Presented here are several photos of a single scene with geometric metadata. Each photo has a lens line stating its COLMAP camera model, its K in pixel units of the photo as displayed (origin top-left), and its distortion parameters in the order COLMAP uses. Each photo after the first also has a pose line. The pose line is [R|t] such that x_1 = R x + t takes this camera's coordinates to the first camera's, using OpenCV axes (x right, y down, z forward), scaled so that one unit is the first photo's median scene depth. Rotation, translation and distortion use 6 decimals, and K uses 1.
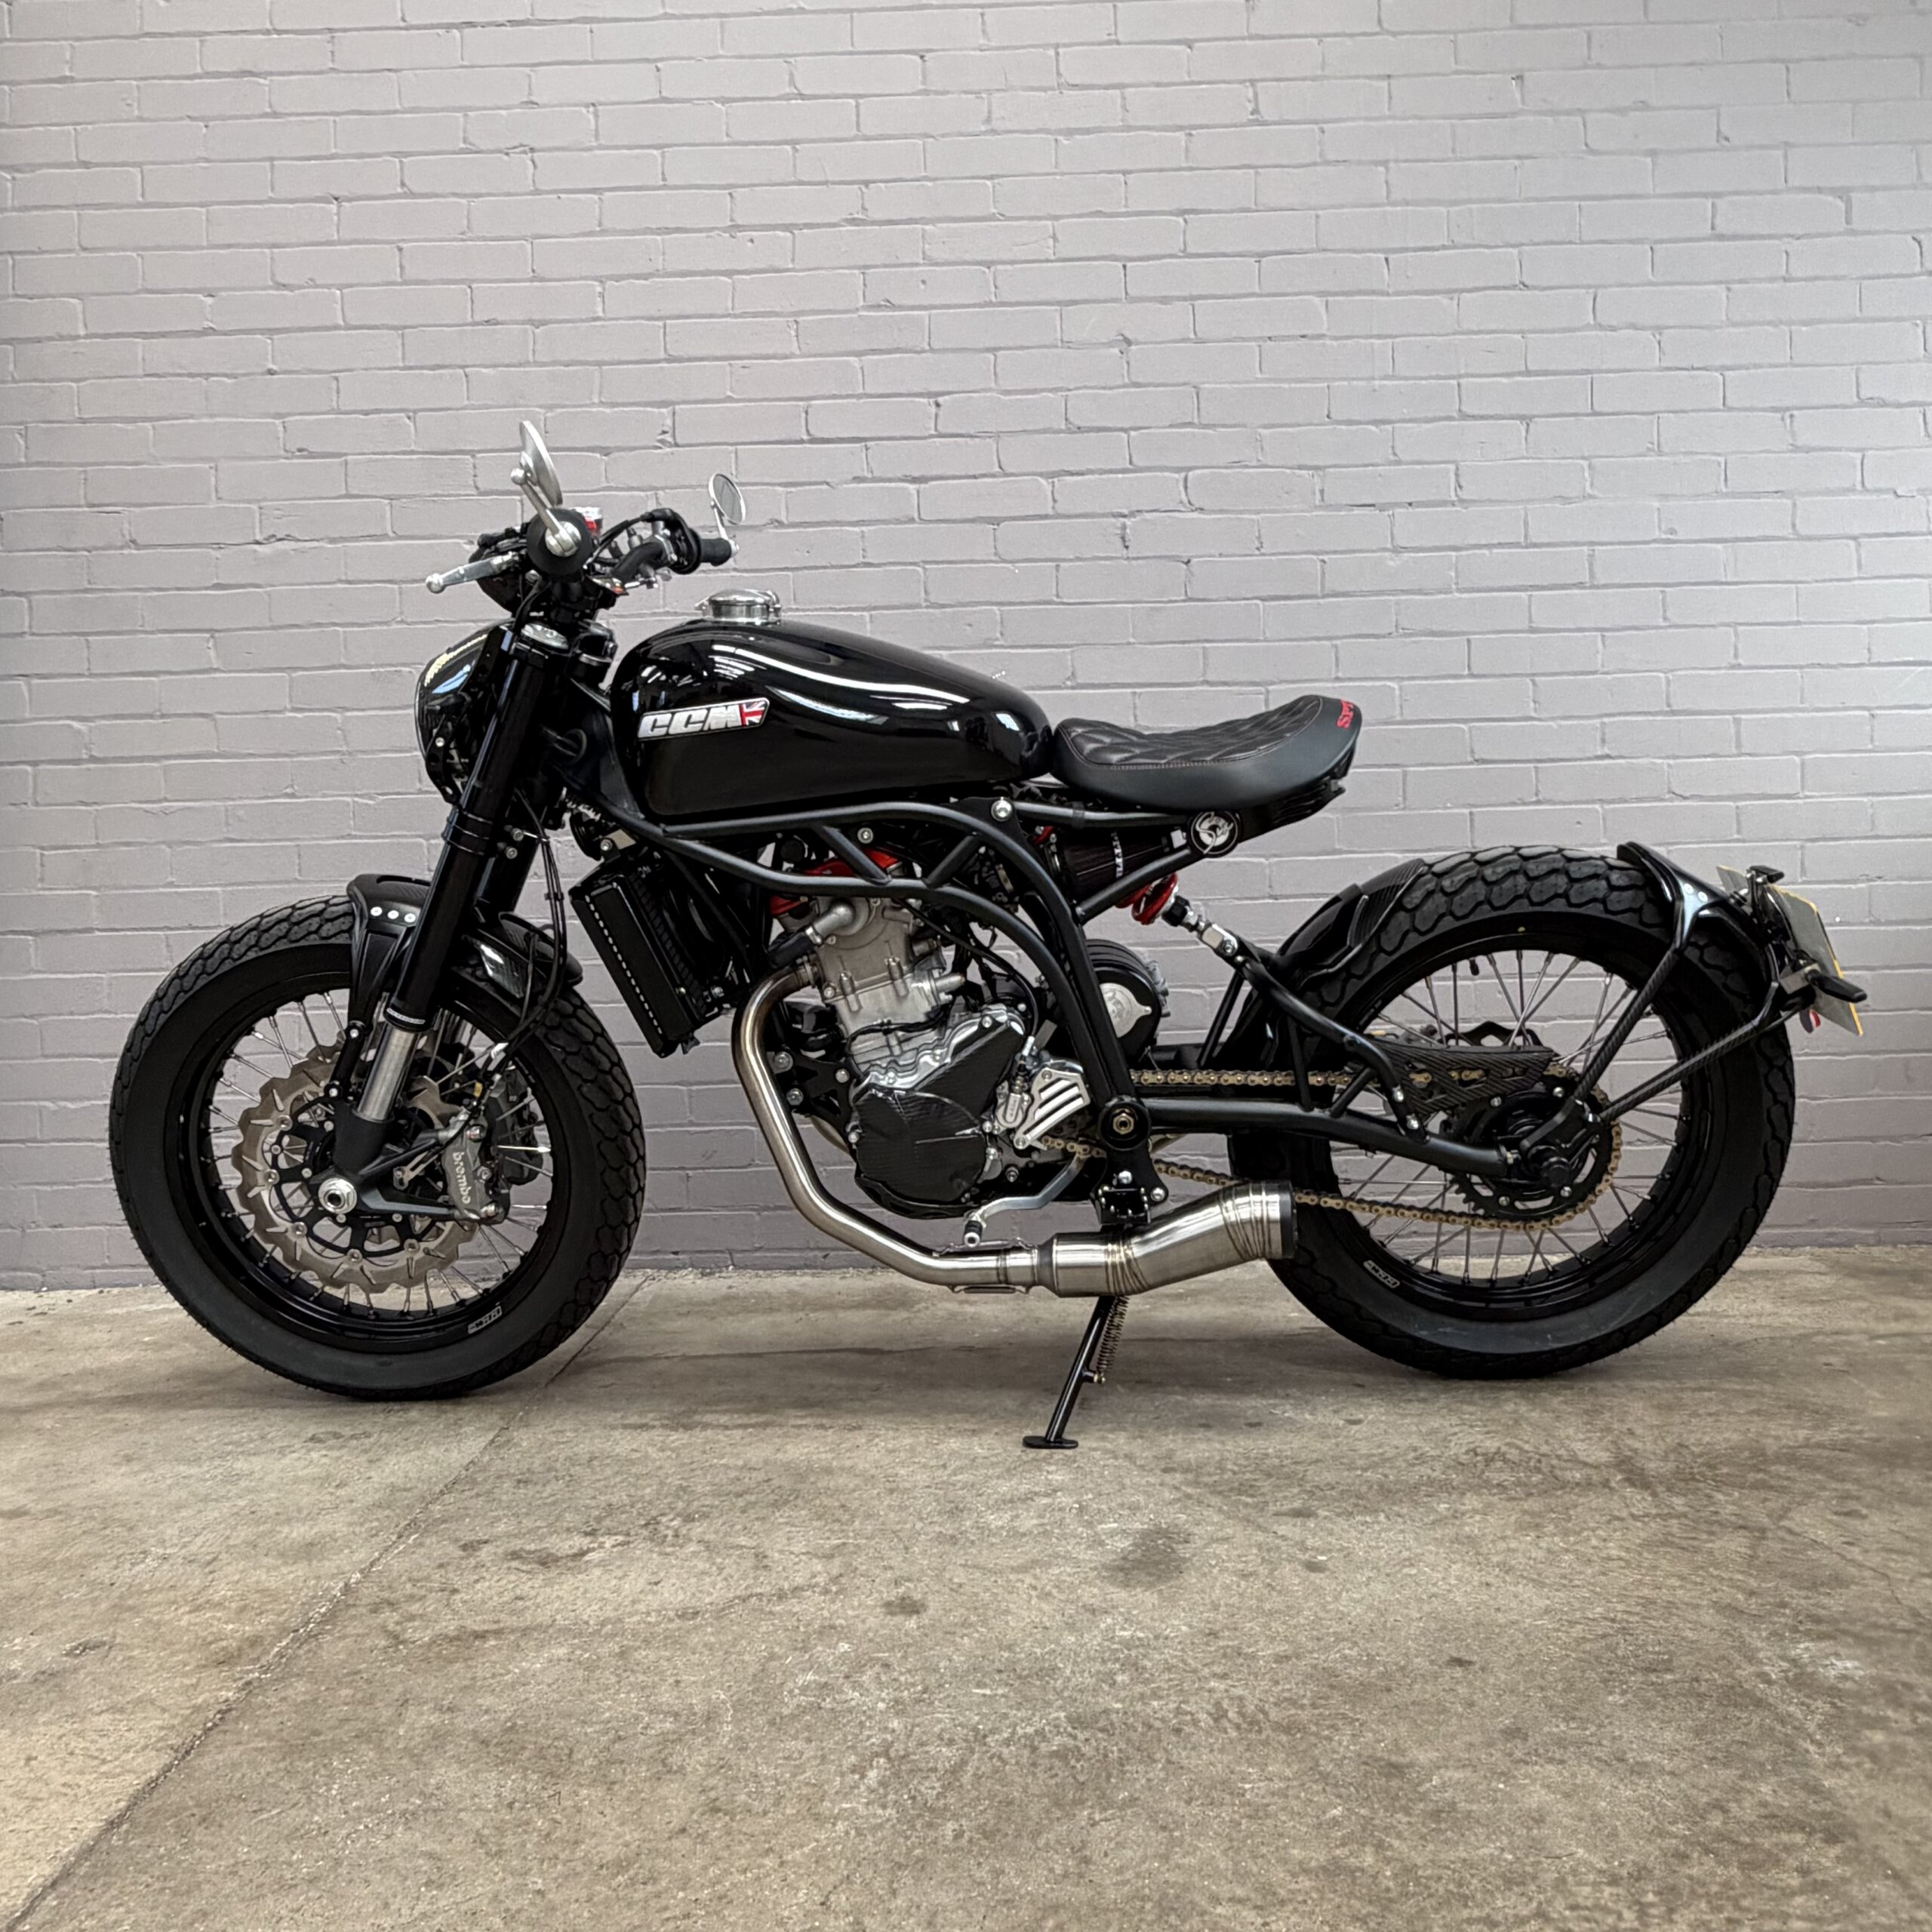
lens RADIAL K [[1551.7, 0, 962.2], [0, 1551.7, 958.1], [0, 0, 1]] dist [-0.006942, 0.010126]
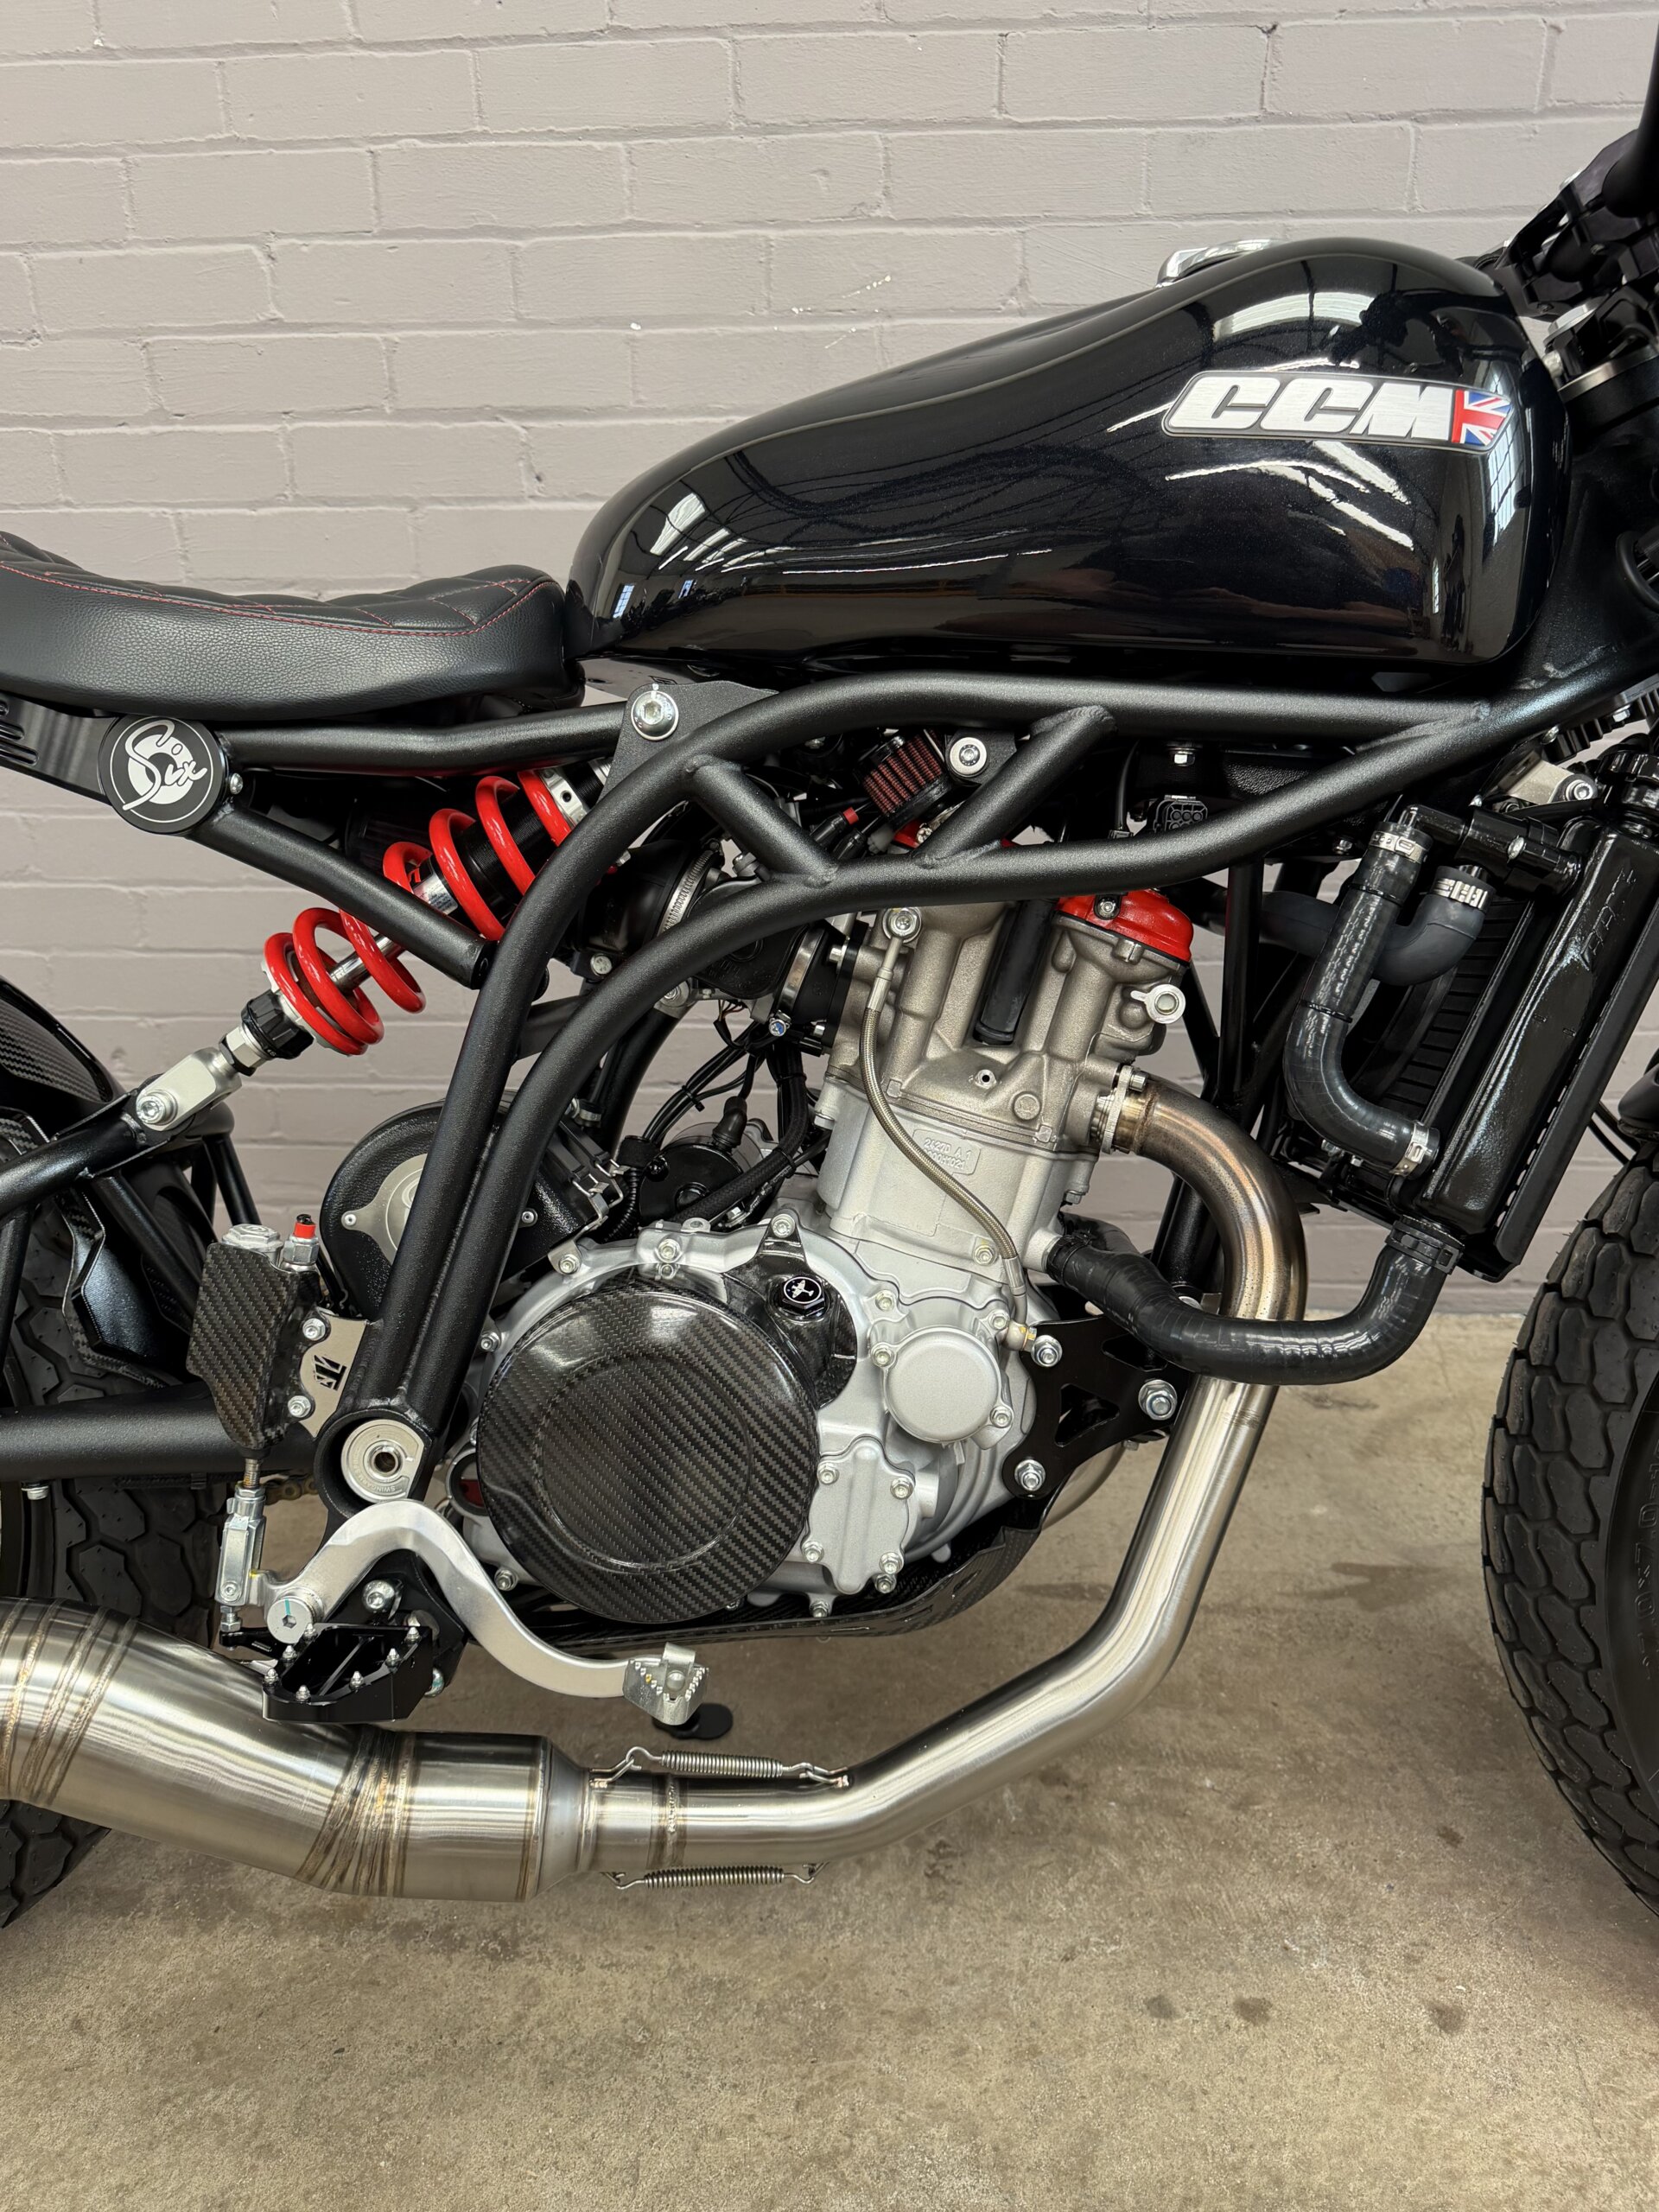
lens RADIAL K [[1607.2, 0, 838.4], [0, 1607.2, 1115.1], [0, 0, 1]] dist [-0.009450, 0.003804]
pose [[0.998663, 0.031565, -0.040928, 0.058940], [-0.014785, 0.933229, 0.358977, -0.166103], [0.049526, -0.357892, 0.932449, 0.578713]]
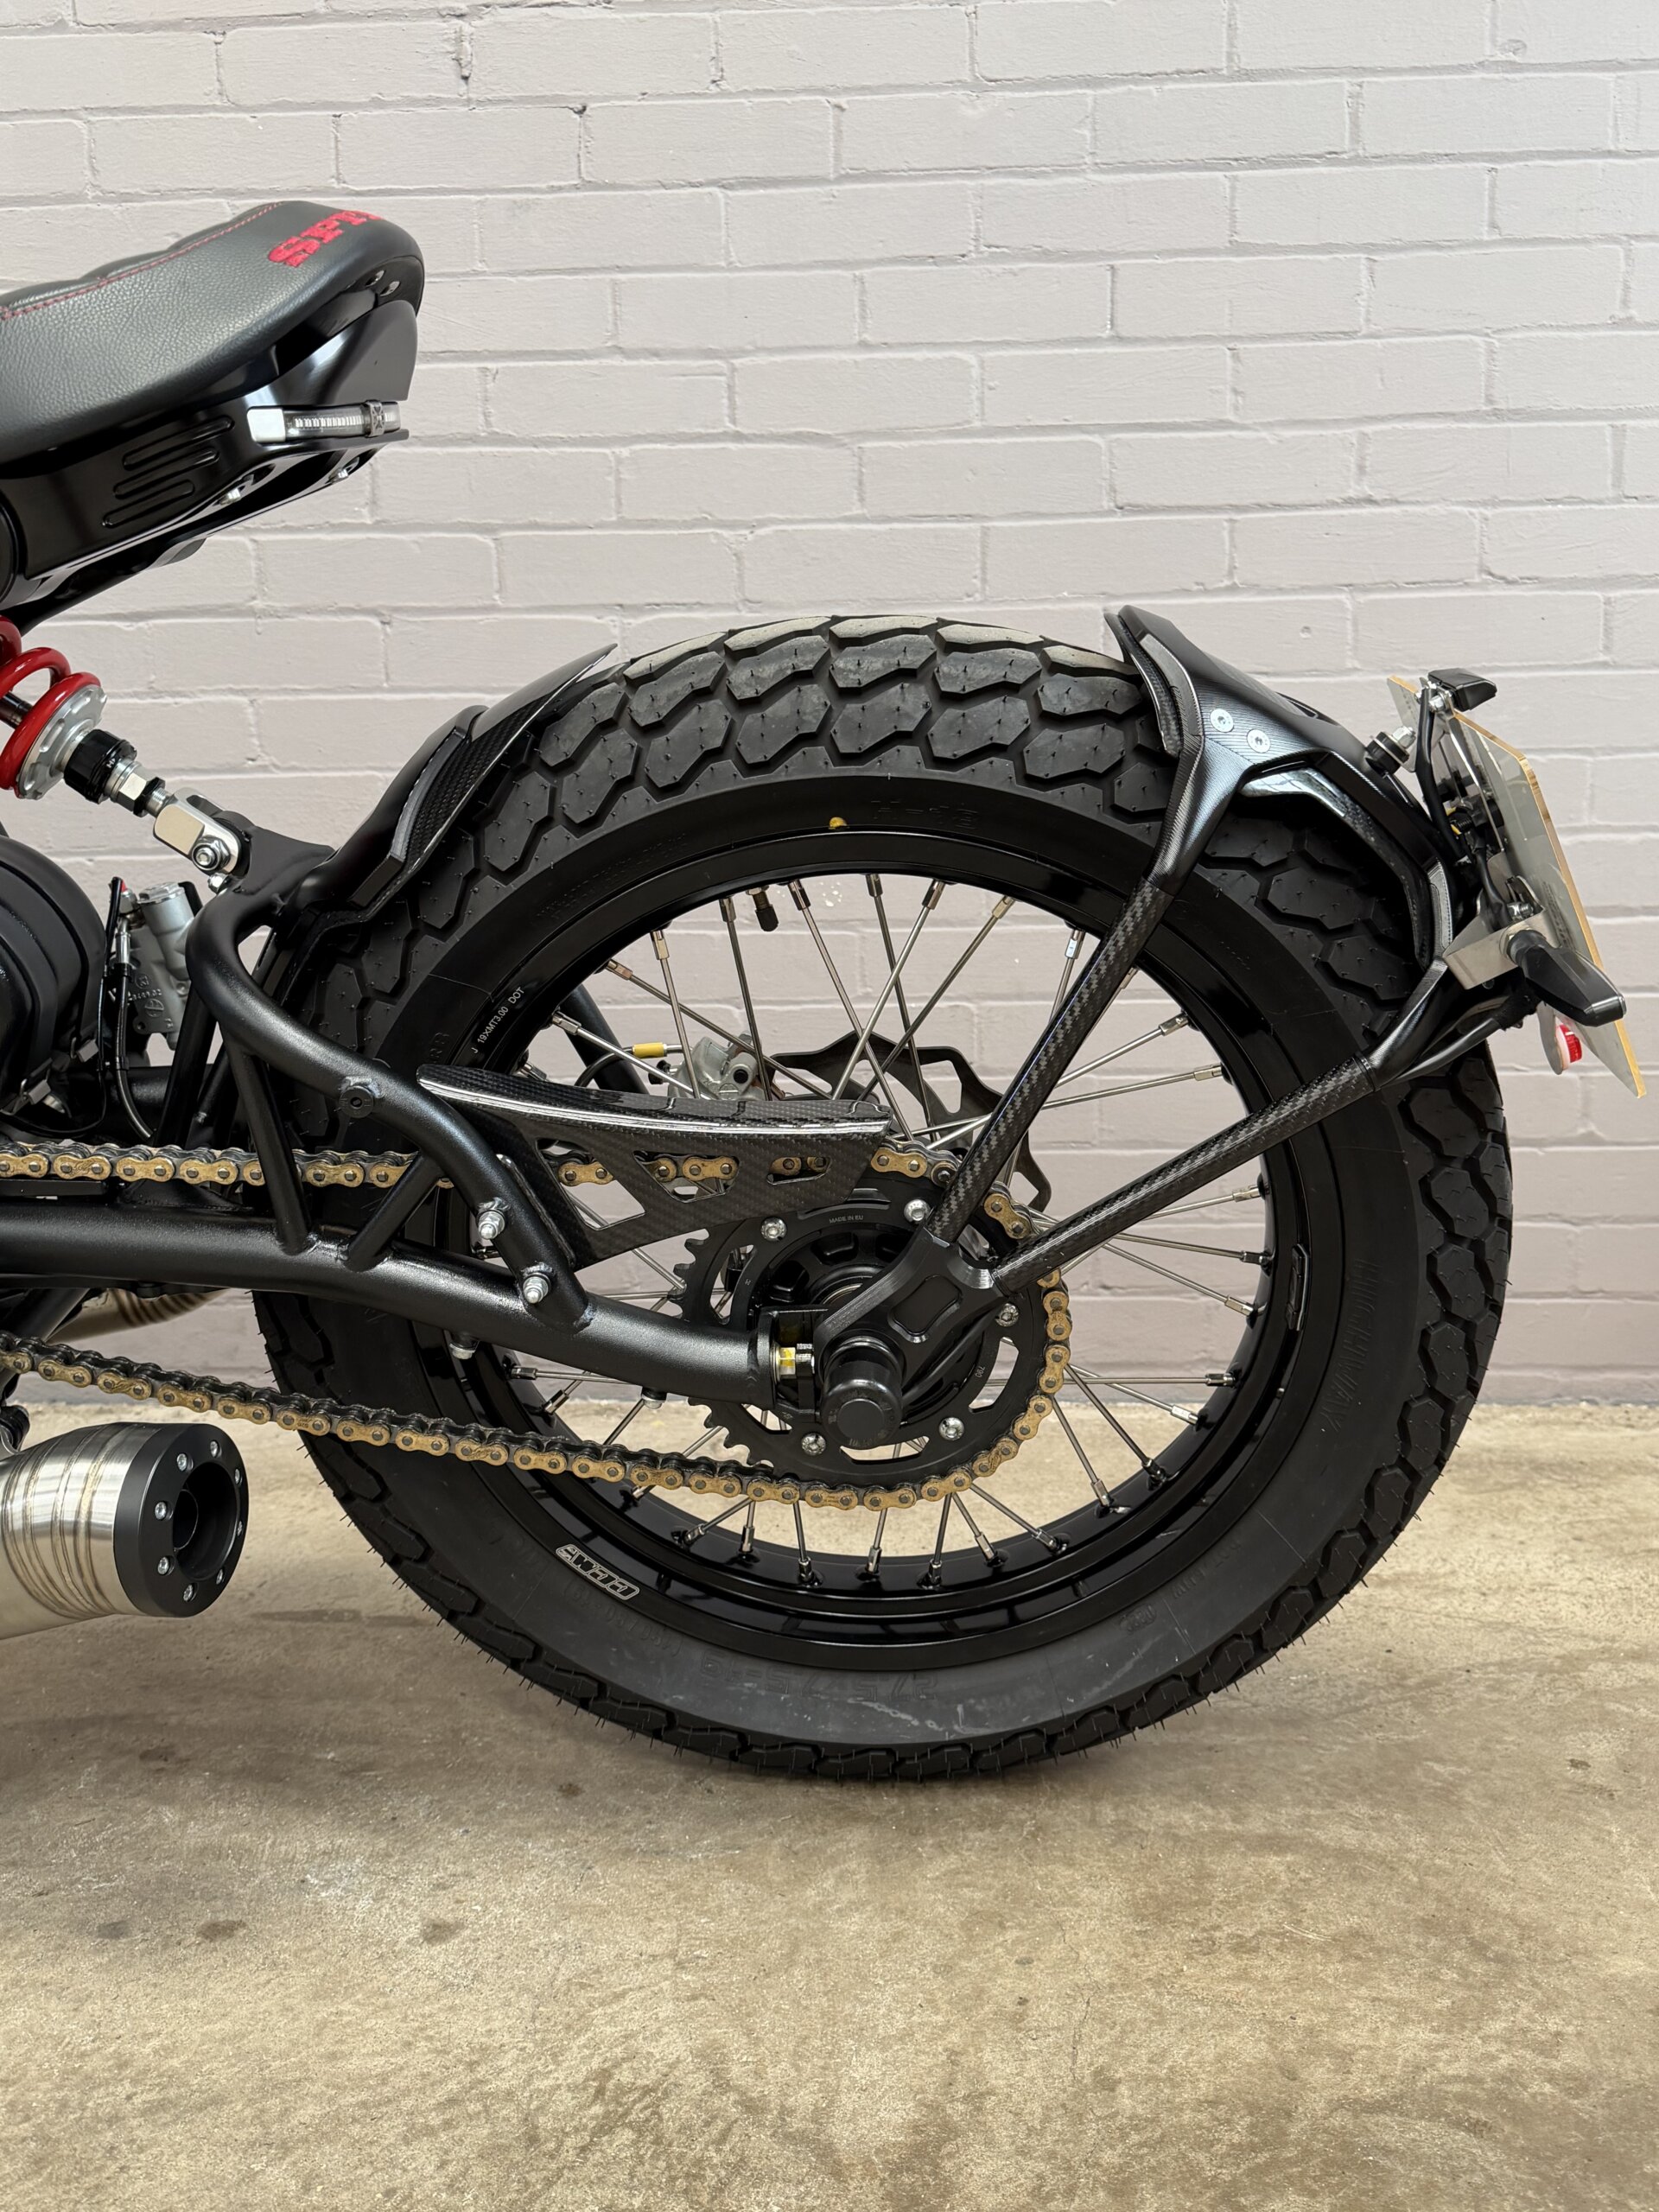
lens RADIAL K [[1814.4, 0, 836.4], [0, 1814.4, 1107.1], [0, 0, 1]] dist [0.049923, -0.069040]
pose [[0.999547, 0.016633, -0.025084, 0.362922], [-0.013141, 0.990965, 0.133479, -0.007434], [0.027078, -0.133089, 0.990734, 0.495983]]
